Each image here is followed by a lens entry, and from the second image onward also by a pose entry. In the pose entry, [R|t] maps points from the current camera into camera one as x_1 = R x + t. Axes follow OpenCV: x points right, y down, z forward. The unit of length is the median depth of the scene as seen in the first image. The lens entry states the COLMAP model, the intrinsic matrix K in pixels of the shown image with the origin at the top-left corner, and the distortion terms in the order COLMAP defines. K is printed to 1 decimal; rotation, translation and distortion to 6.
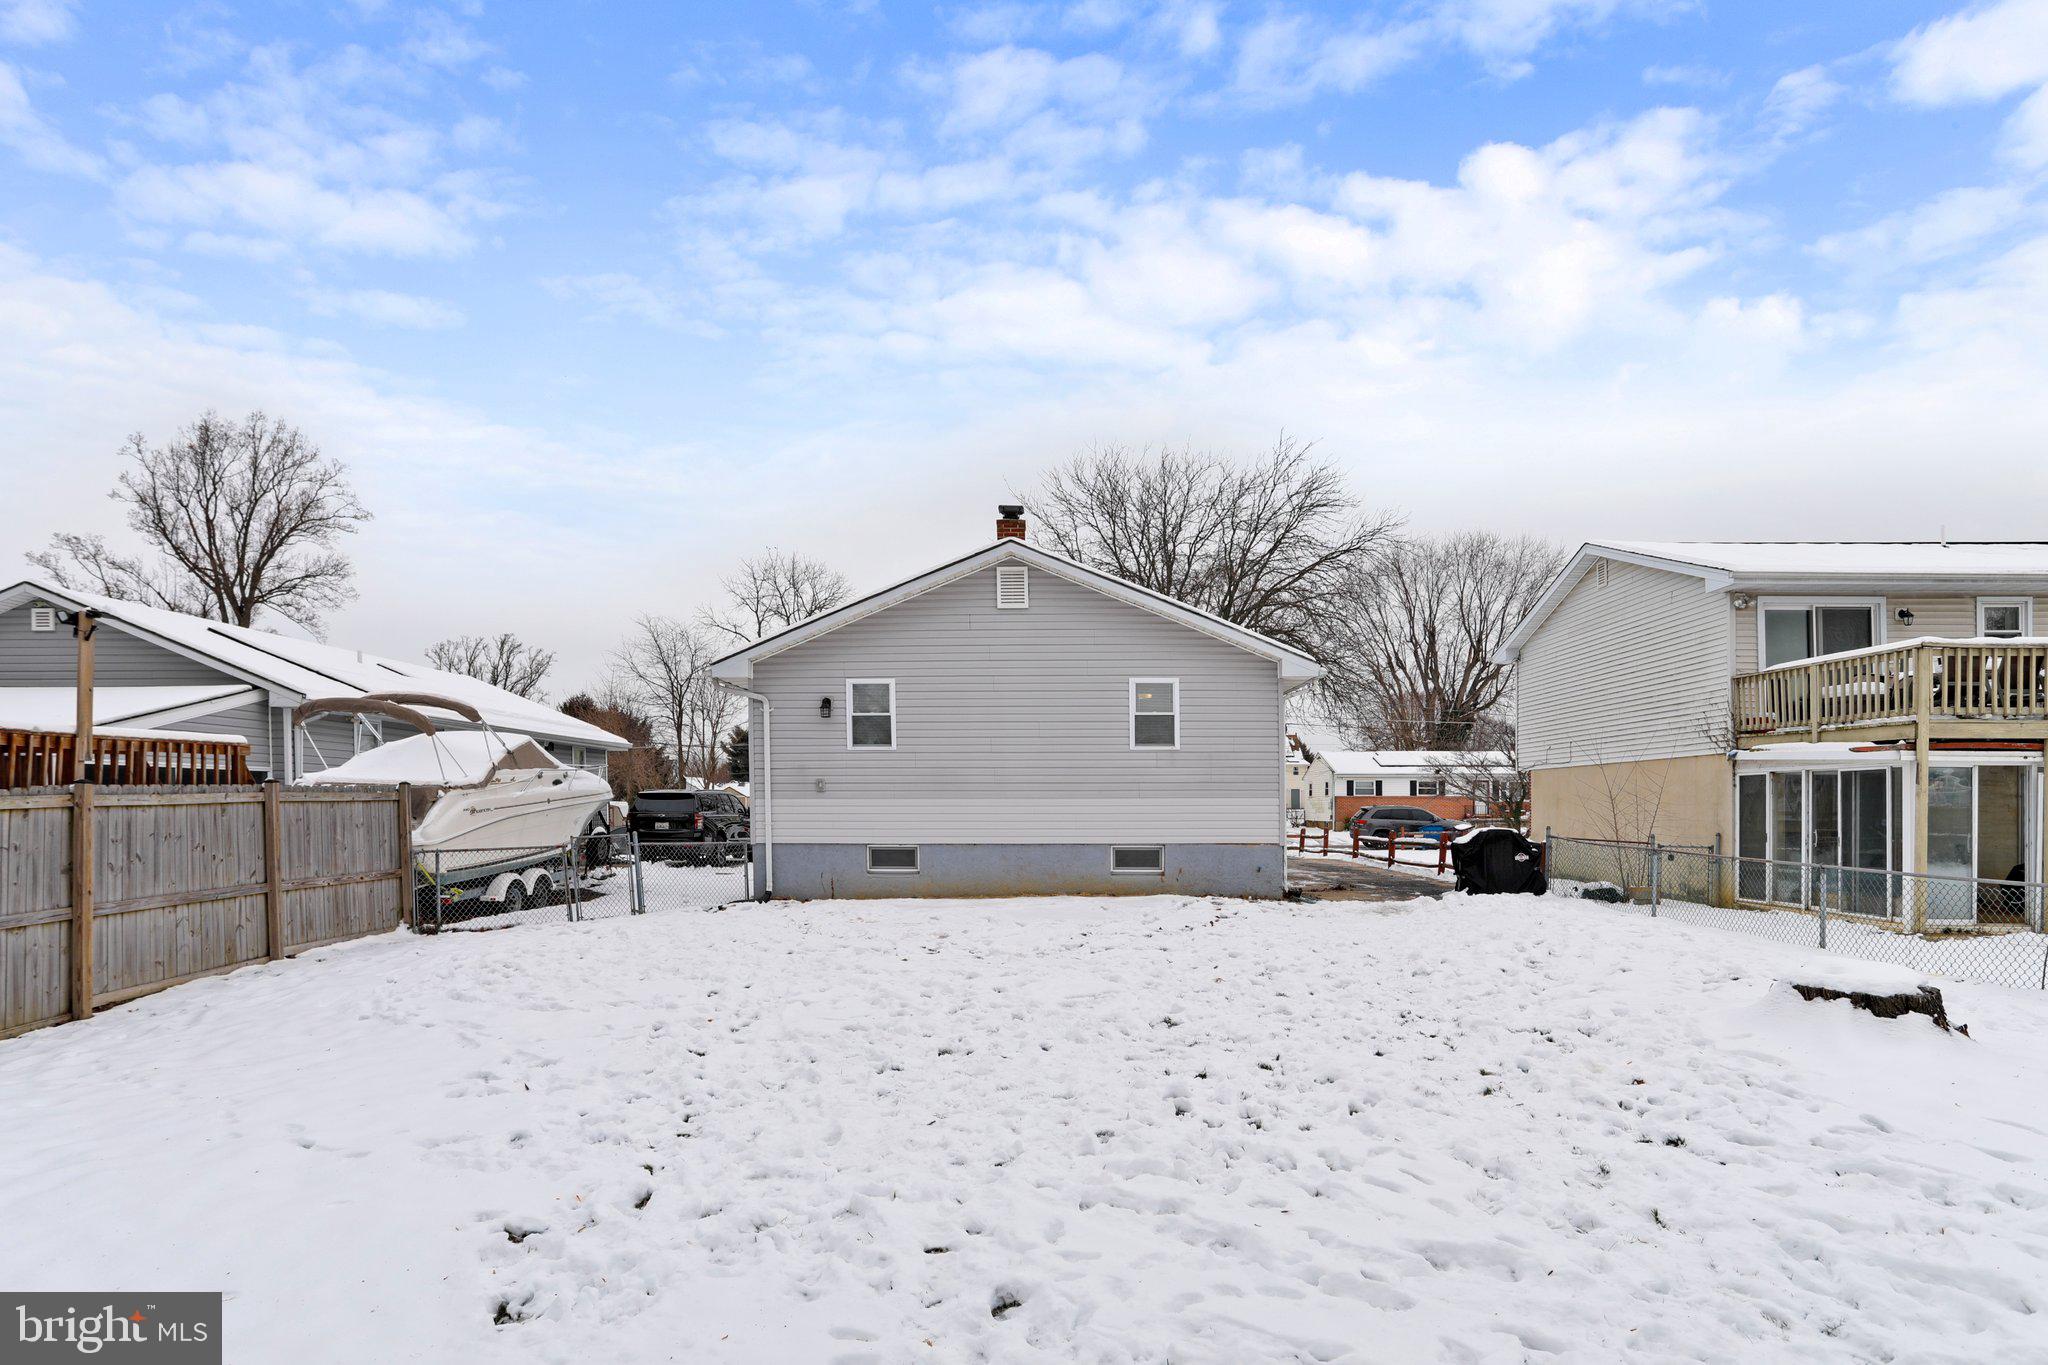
lens RADIAL K [[1126.7, 0, 1018.7], [0, 1126.7, 802.7], [0, 0, 1]] dist [-0.040704, 0.001387]
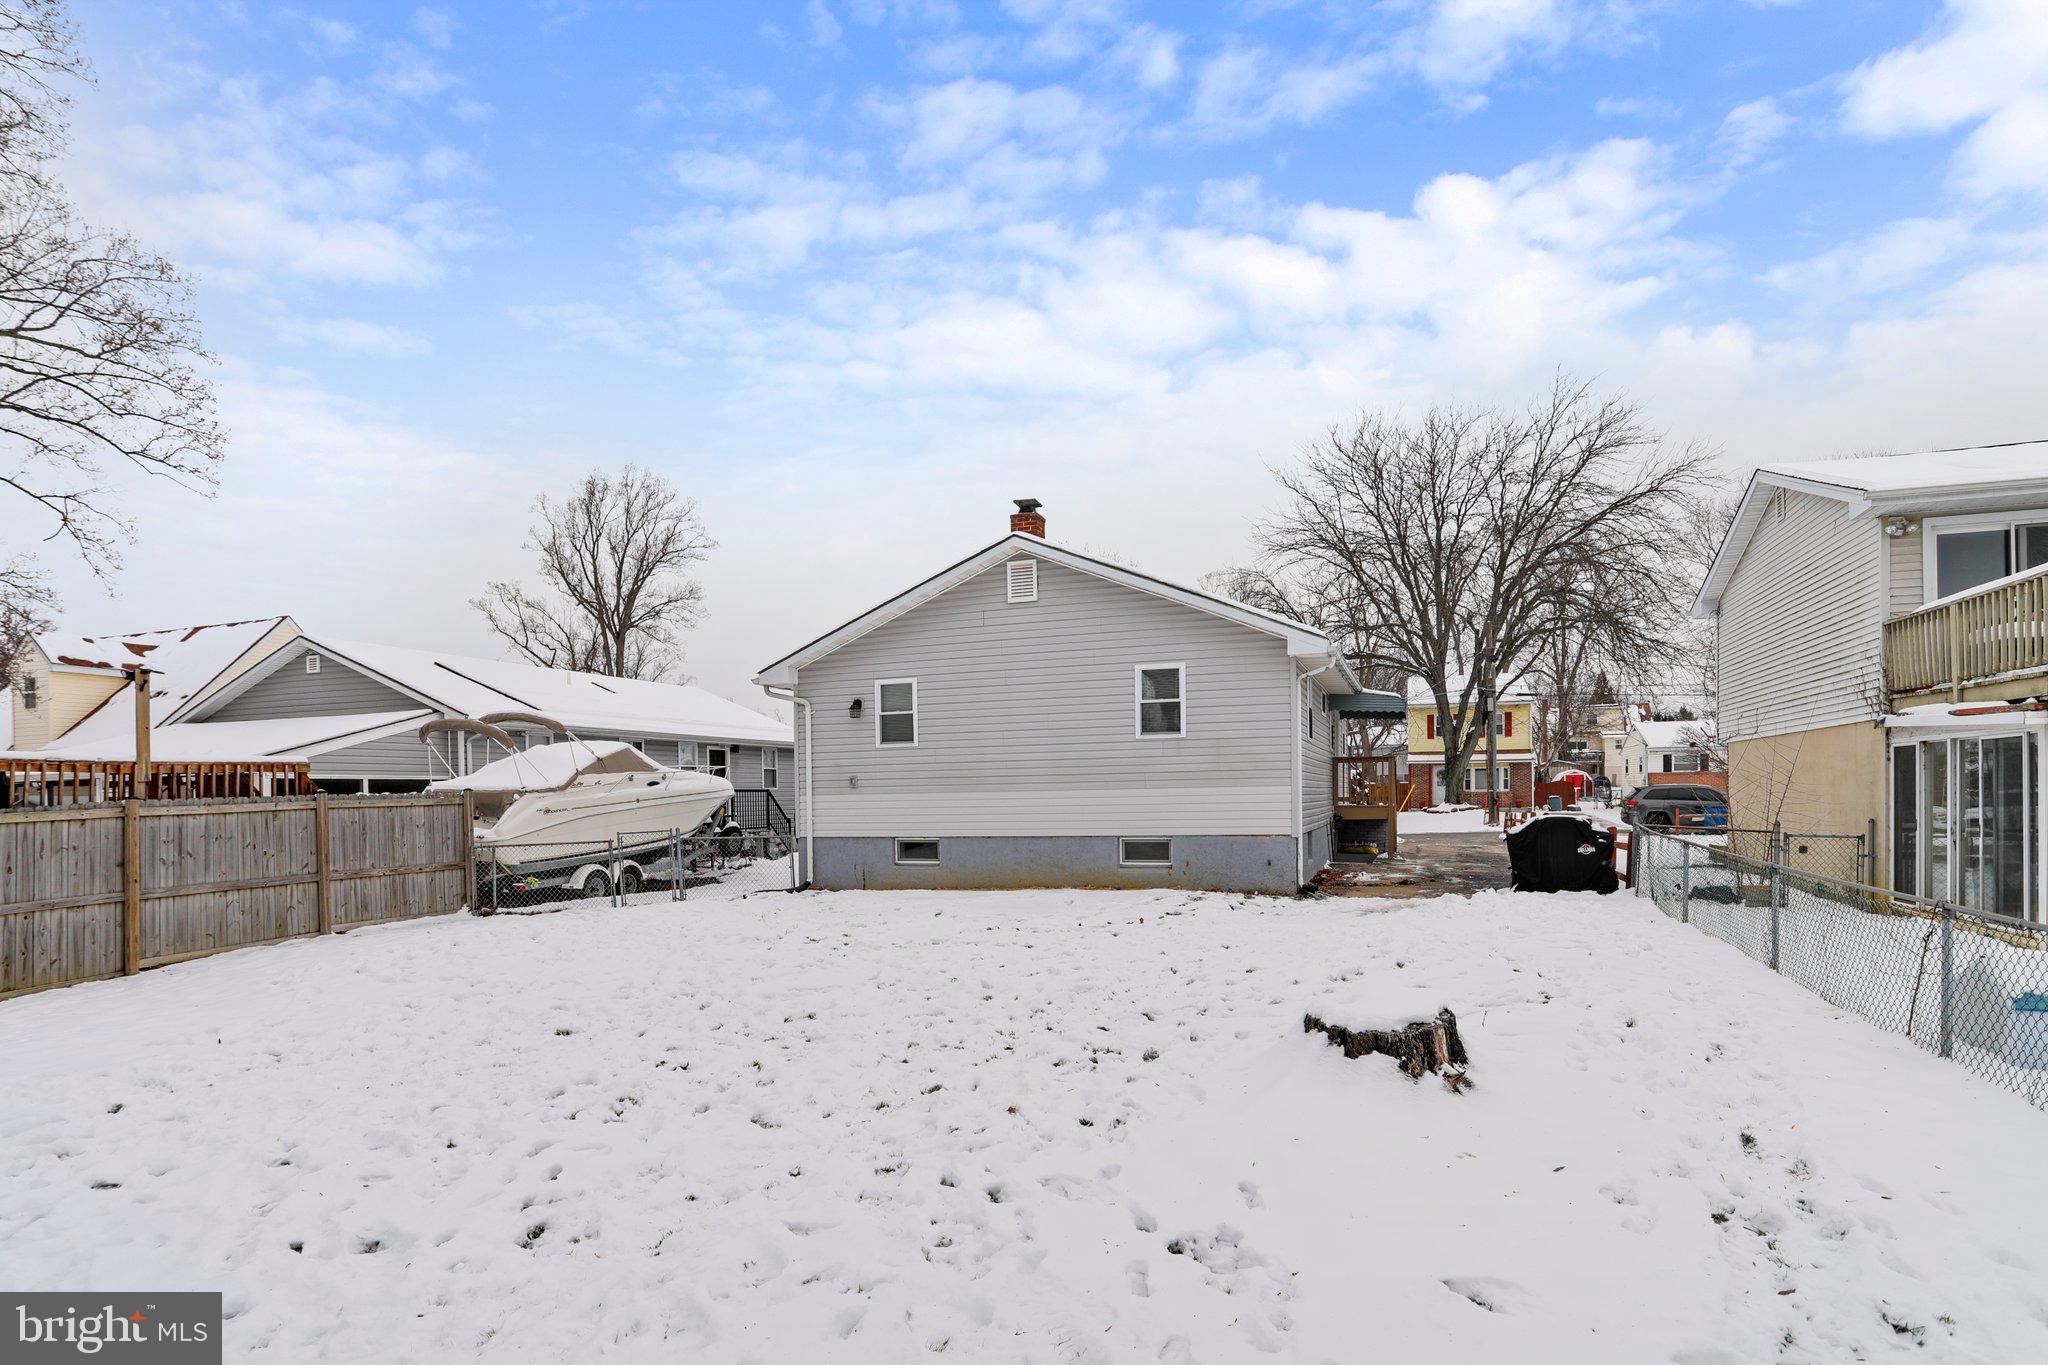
lens RADIAL K [[1126.7, 0, 1018.7], [0, 1126.7, 802.7], [0, 0, 1]] dist [-0.040704, 0.001387]
pose [[0.944711, -0.014109, -0.327602, 0.319975], [0.018411, 0.999780, 0.010036, -0.003641], [0.327388, -0.015512, 0.944763, 0.047942]]
